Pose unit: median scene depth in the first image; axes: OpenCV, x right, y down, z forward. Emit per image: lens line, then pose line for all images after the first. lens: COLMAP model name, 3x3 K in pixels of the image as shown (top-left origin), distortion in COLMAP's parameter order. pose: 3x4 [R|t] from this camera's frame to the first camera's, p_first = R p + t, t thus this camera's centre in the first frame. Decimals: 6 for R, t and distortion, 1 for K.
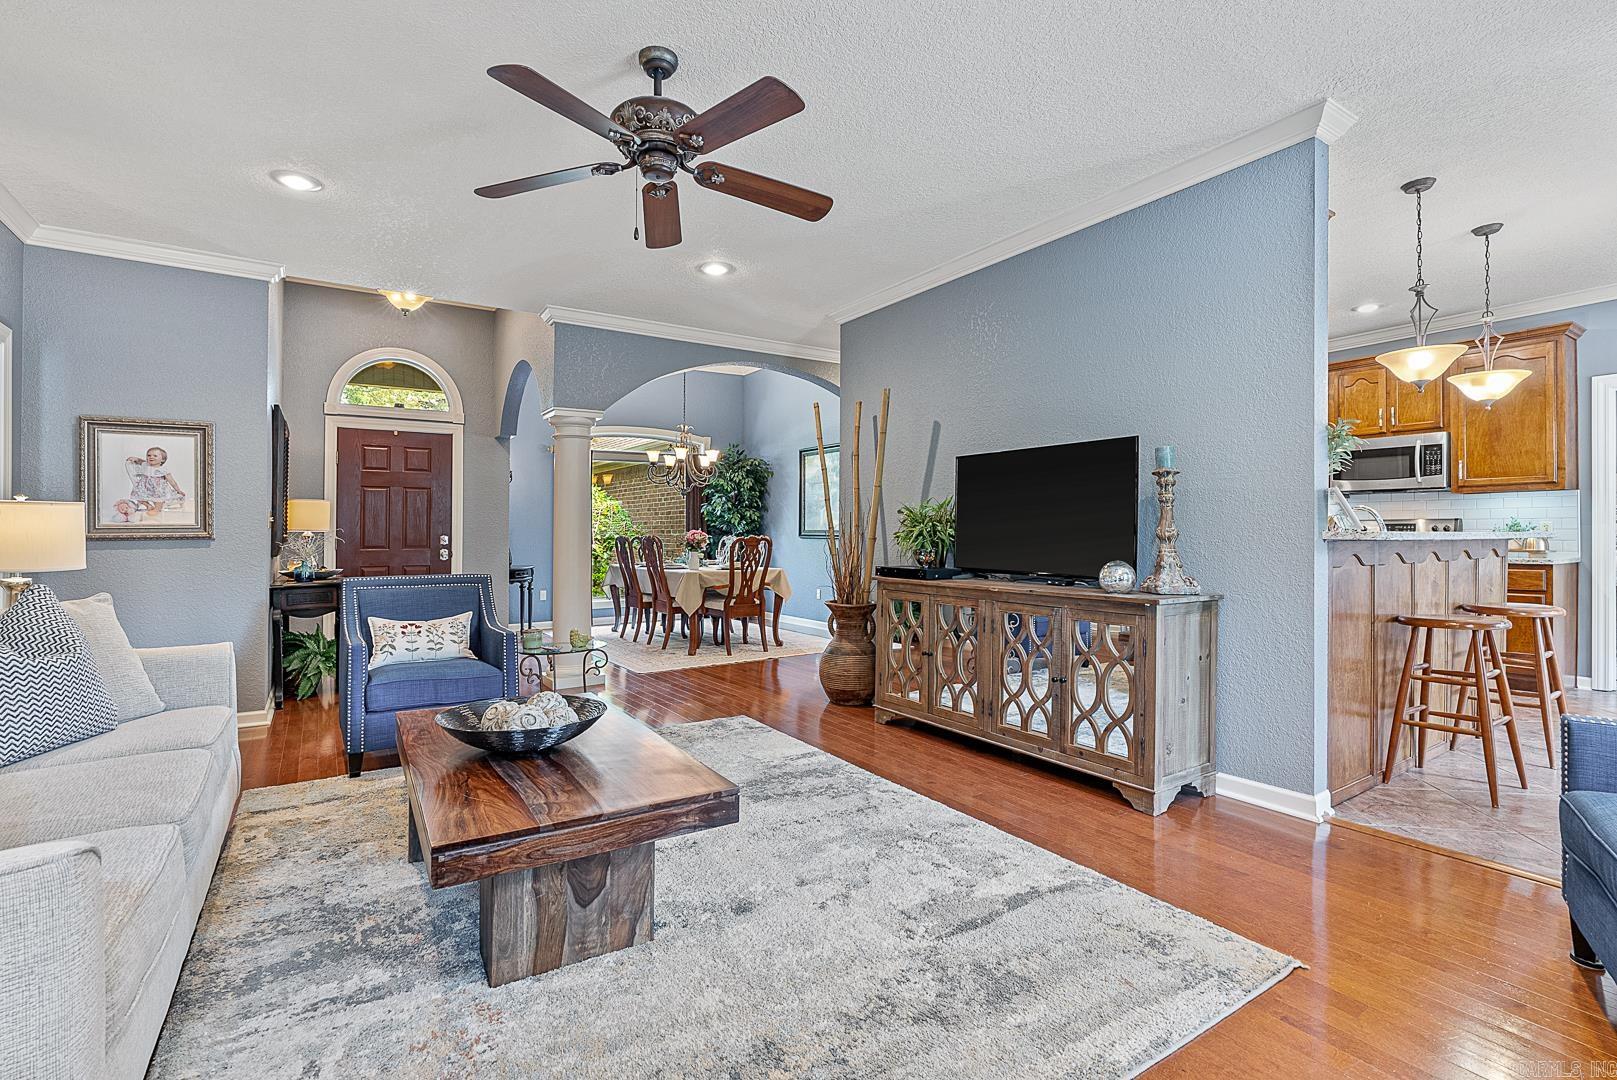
lens RADIAL K [[761.5, 0, 808.5], [0, 761.5, 540.0], [0, 0, 1]] dist [-0.035819, 0.000589]
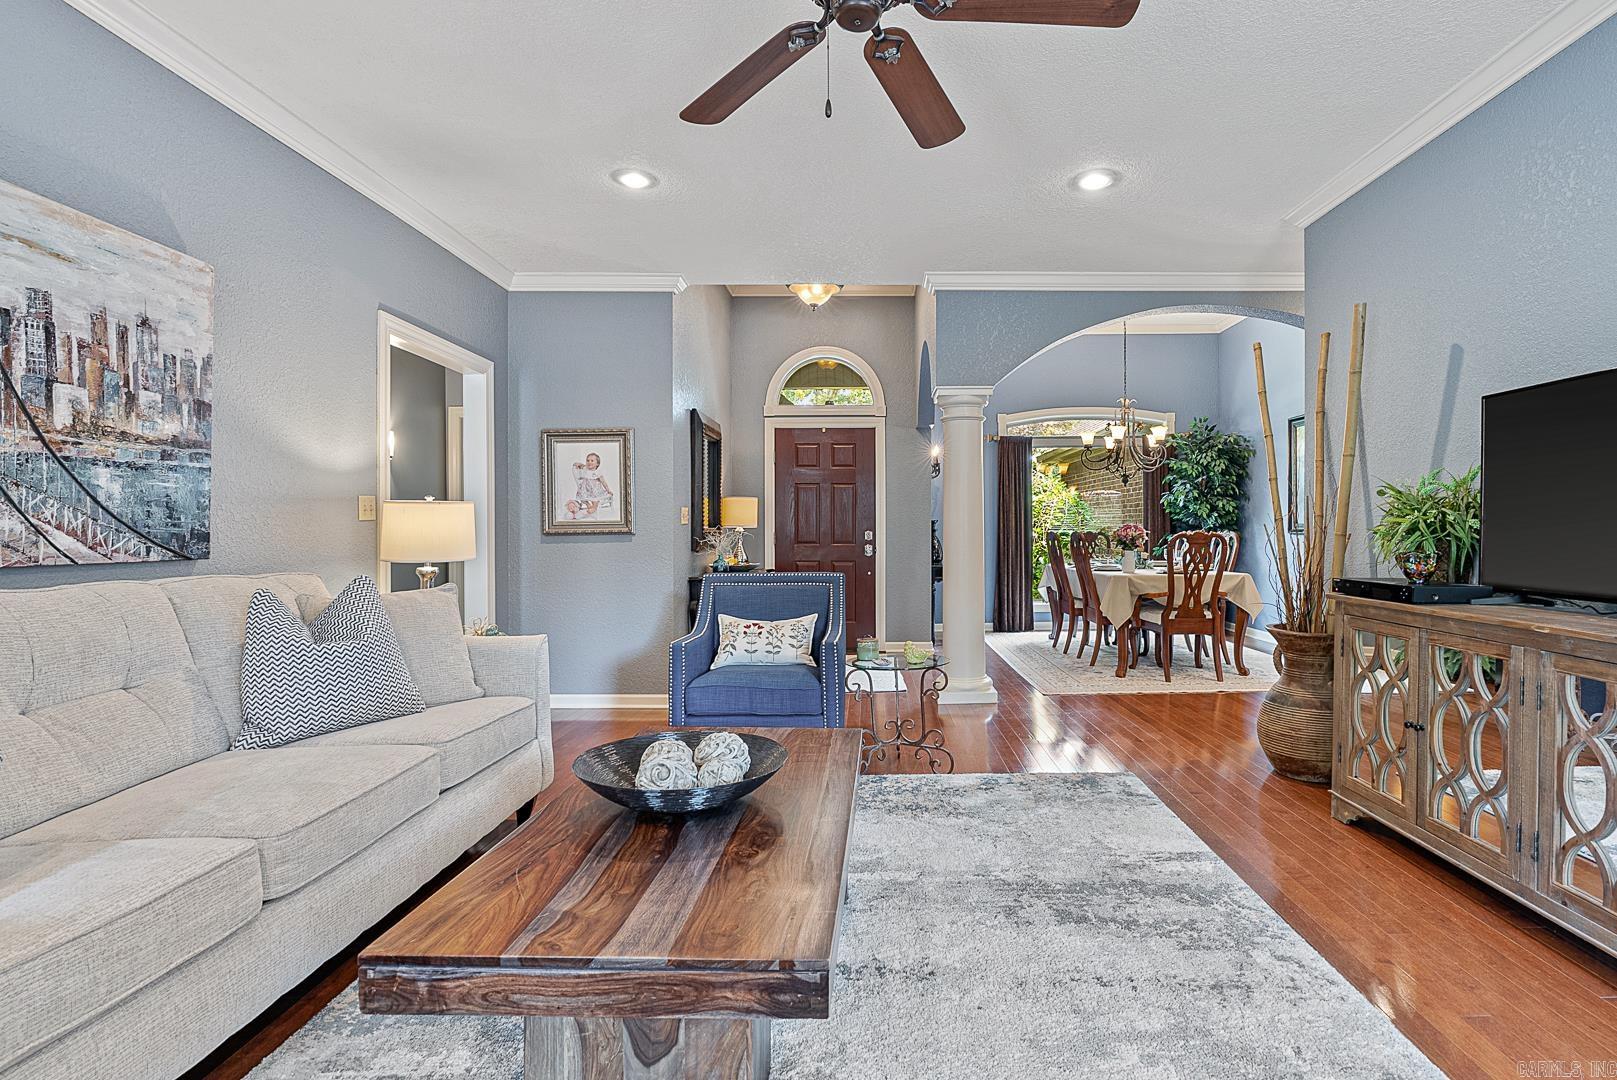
lens RADIAL K [[780.2, 0, 865.8], [0, 780.2, 534.6], [0, 0, 1]] dist [-0.021120, 0.005210]
pose [[0.837909, 0.002026, -0.545806, 0.093637], [-0.002832, 0.999996, -0.000635, -0.000706], [0.545802, 0.002078, 0.837911, 0.185879]]
